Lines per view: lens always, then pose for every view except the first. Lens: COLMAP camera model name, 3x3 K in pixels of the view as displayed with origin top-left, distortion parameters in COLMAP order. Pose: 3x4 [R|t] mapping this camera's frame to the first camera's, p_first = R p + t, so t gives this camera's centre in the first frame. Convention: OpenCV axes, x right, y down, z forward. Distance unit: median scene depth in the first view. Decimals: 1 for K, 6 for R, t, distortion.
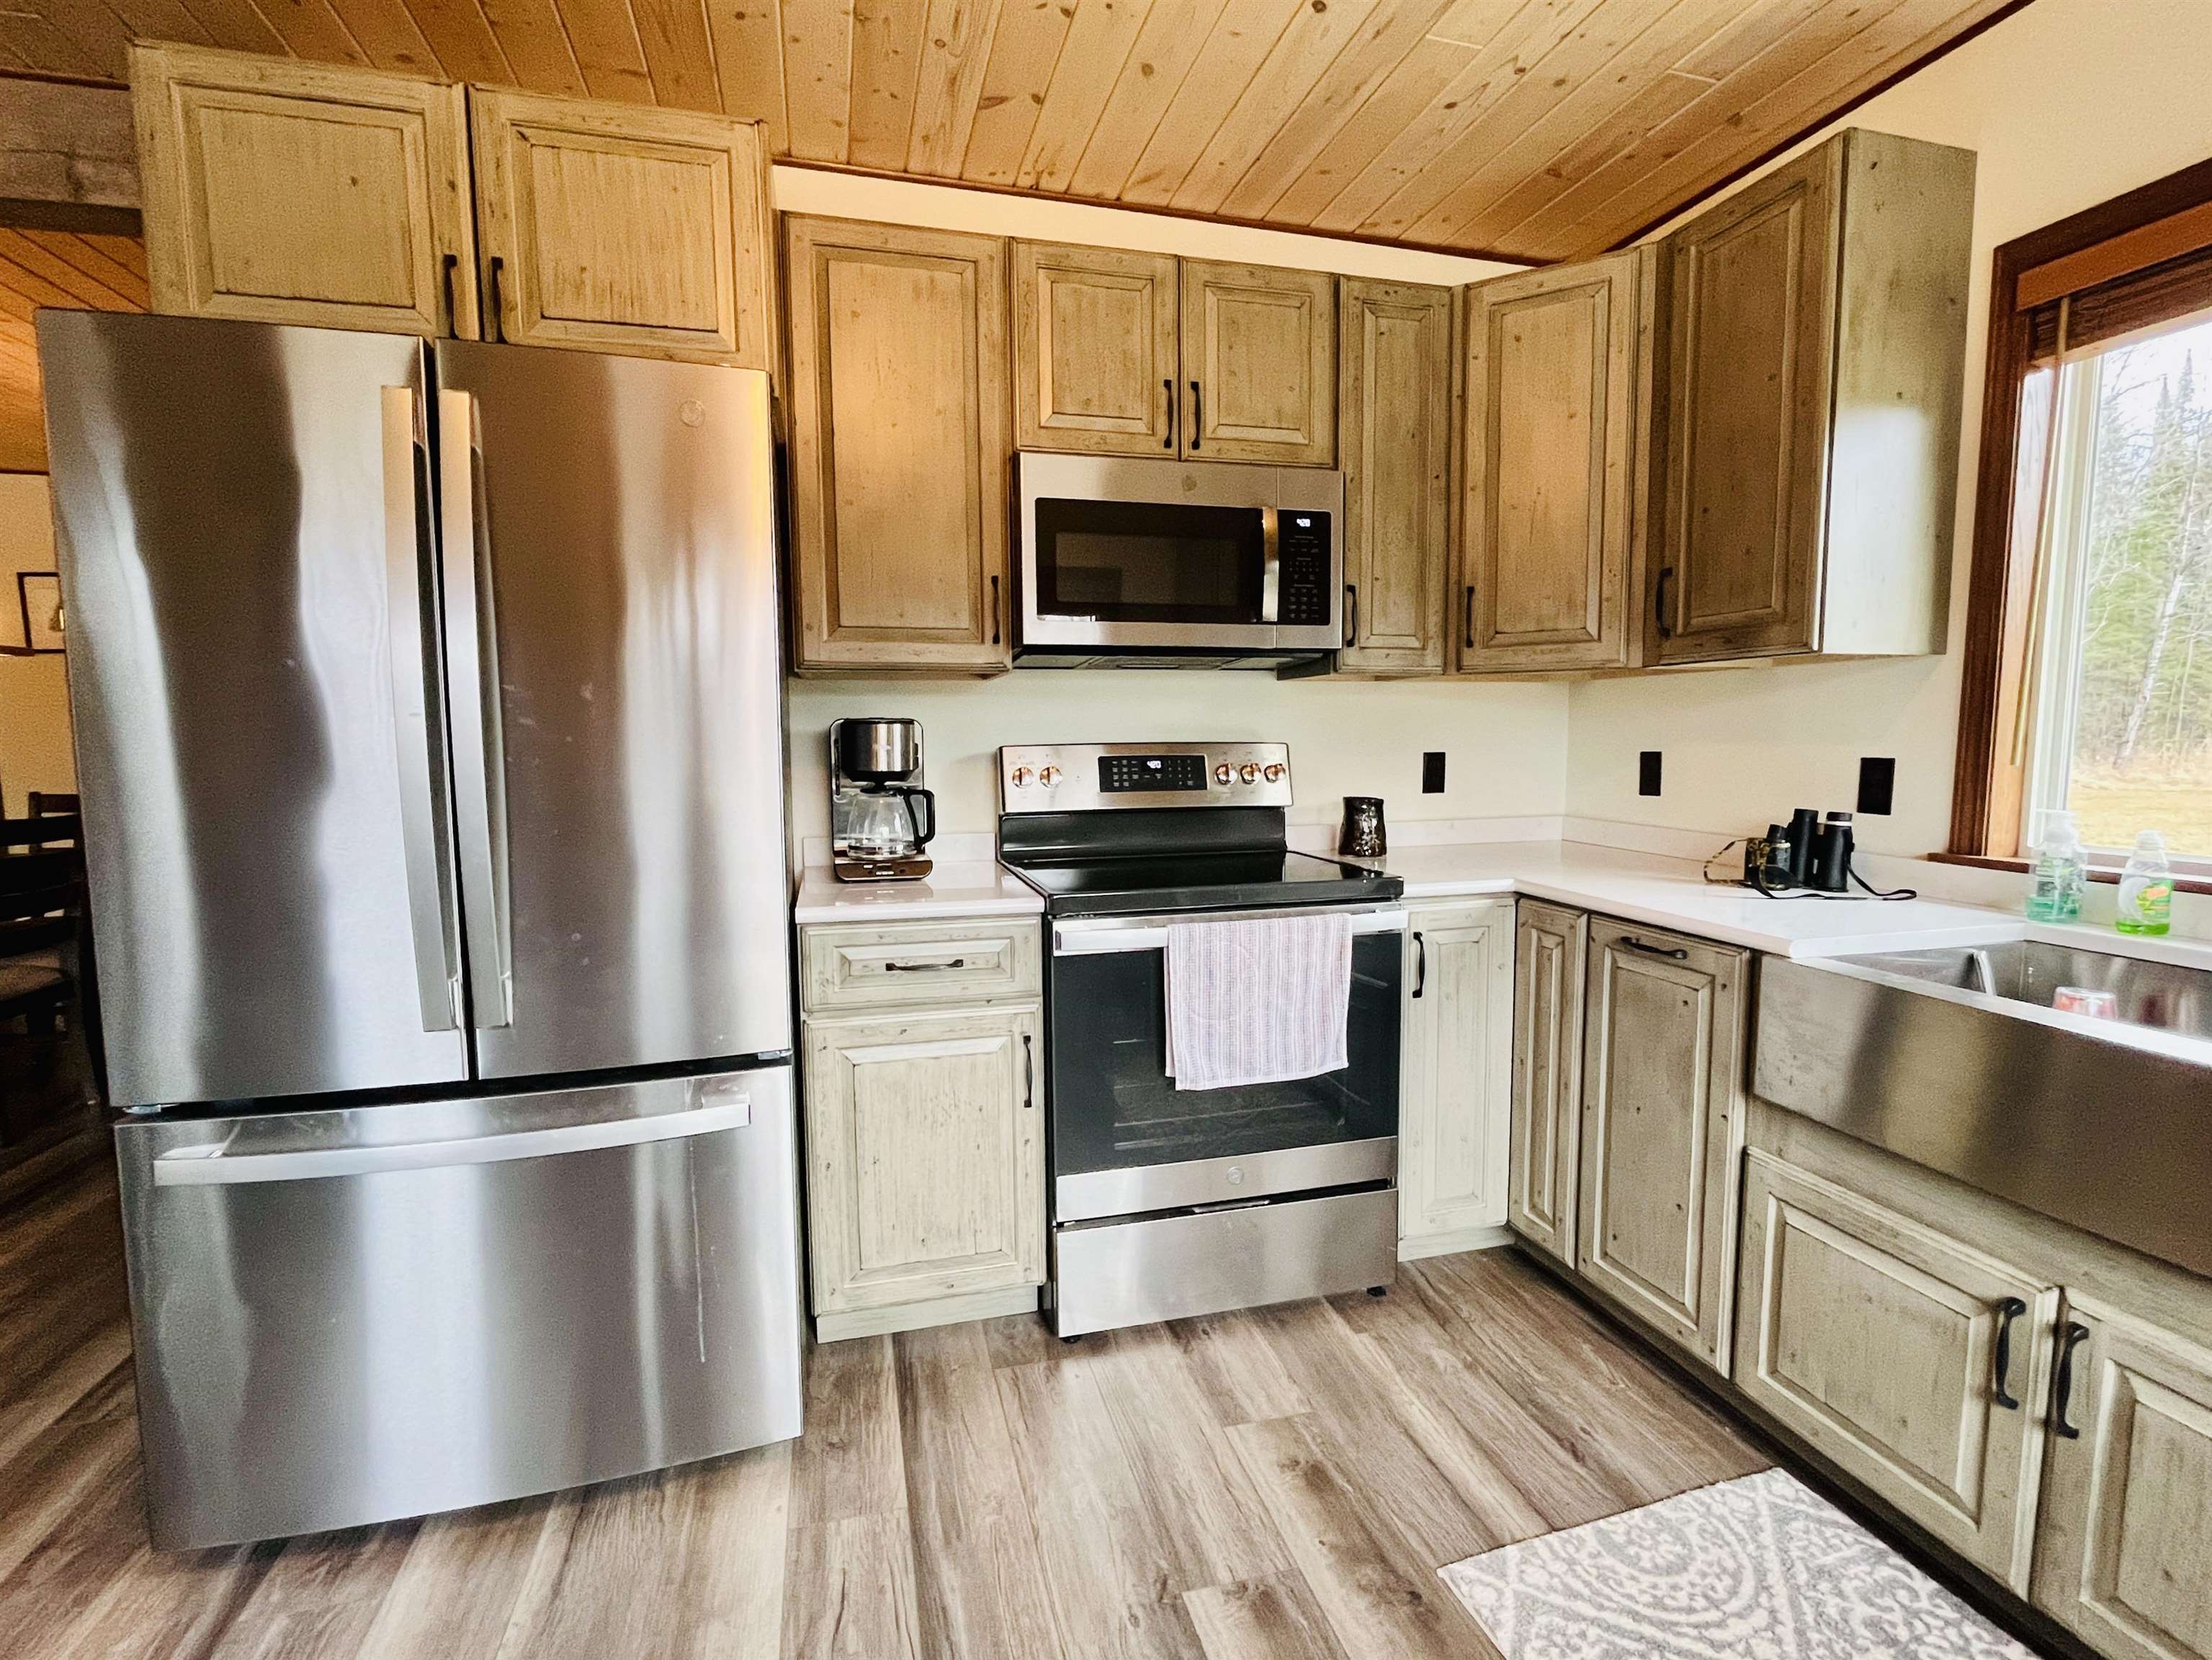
lens RADIAL K [[1025.5, 0, 1103.8], [0, 1025.5, 831.0], [0, 0, 1]] dist [-0.001765, -0.000623]
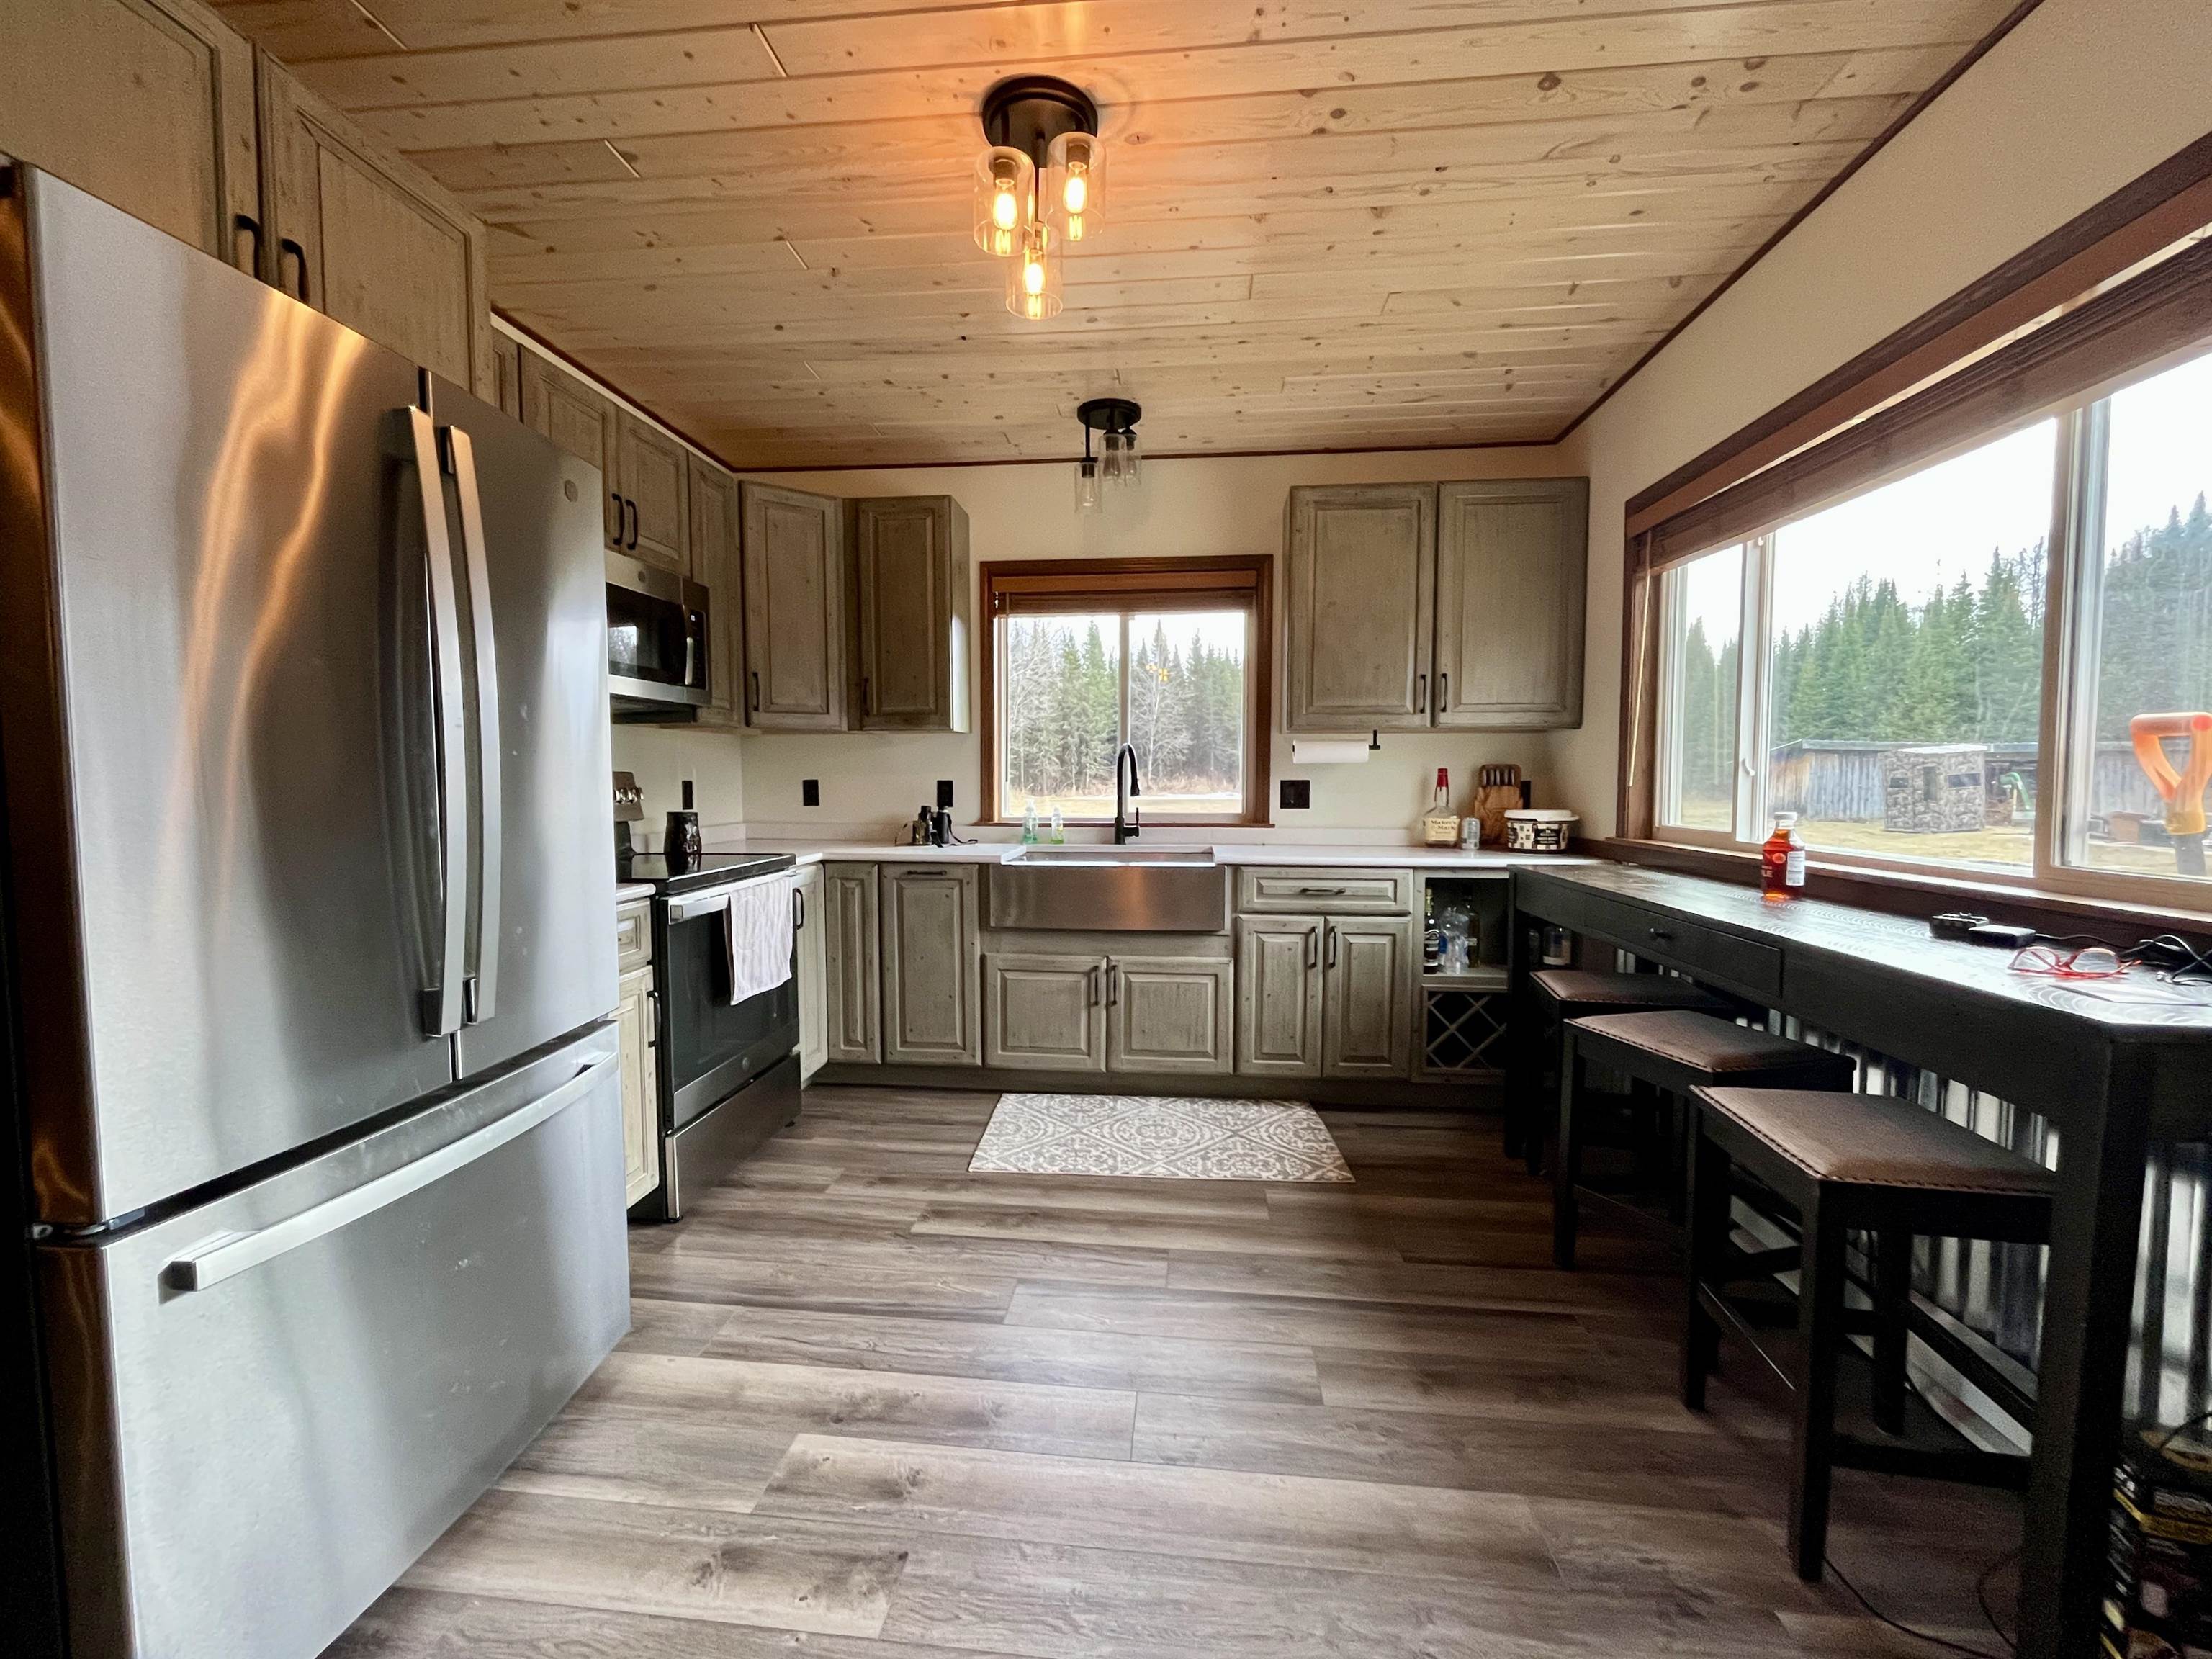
lens RADIAL K [[890.6, 0, 1106.0], [0, 890.6, 829.5], [0, 0, 1]] dist [-0.000714, -0.000215]
pose [[0.360823, -0.050580, 0.931262, -0.982919], [0.089026, 0.995837, 0.019594, 0.027324], [-0.928376, 0.075837, 0.363823, 0.038121]]
